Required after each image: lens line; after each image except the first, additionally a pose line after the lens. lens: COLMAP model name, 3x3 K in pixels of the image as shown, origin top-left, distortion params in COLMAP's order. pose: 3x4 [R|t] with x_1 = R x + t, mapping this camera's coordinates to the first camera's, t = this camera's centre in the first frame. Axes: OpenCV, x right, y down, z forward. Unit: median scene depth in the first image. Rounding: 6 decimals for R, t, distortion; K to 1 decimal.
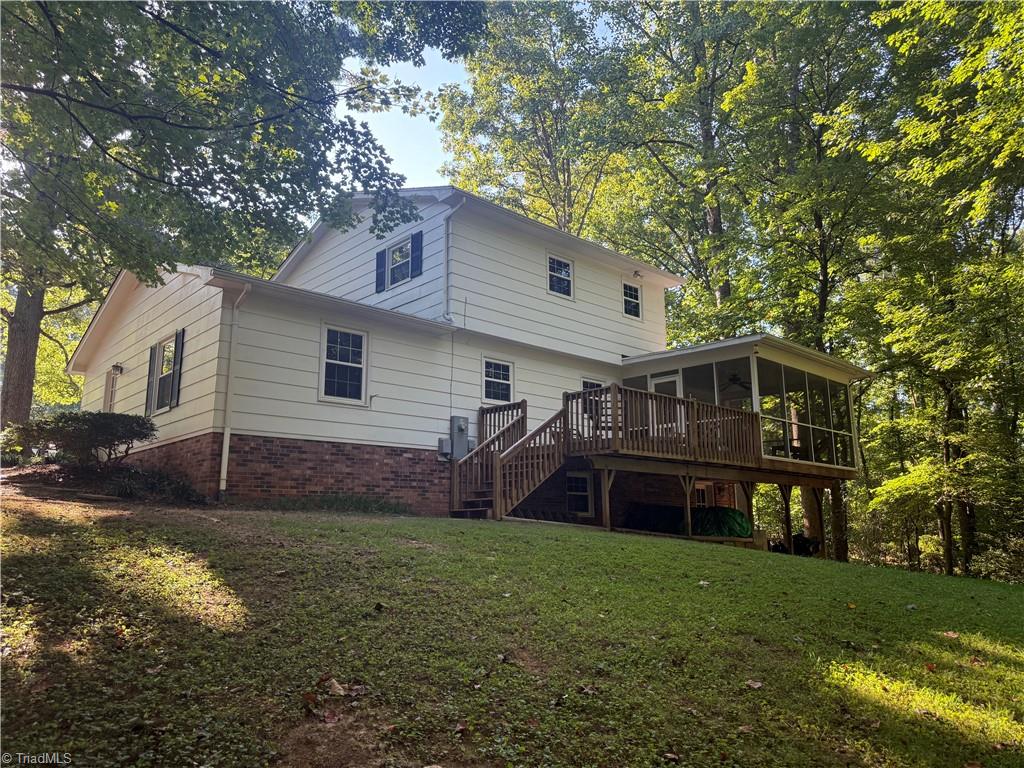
lens RADIAL K [[704.8, 0, 512.0], [0, 704.8, 384.0], [0, 0, 1]] dist [0.148173, -0.235049]
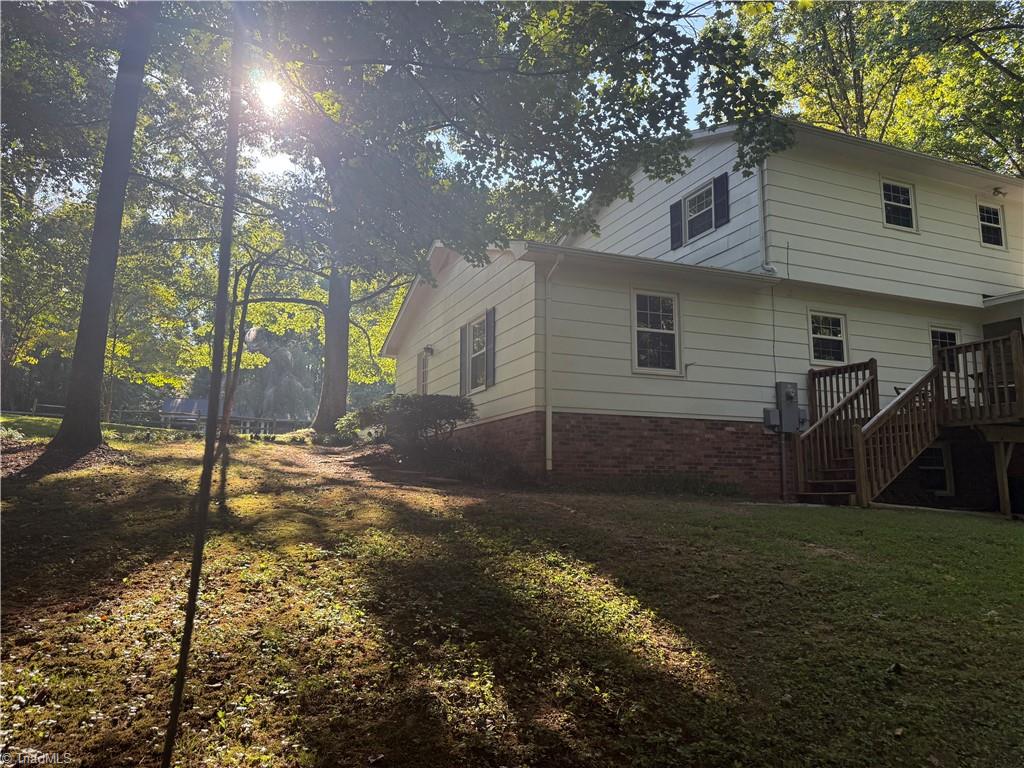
lens RADIAL K [[720.0, 0, 512.0], [0, 720.0, 384.0], [0, 0, 1]] dist [0.050585, -0.106406]
pose [[0.938361, -0.045101, -0.342702, -0.092496], [0.062801, 0.997195, 0.040720, -0.009388], [0.339904, -0.059732, 0.938561, 0.063563]]
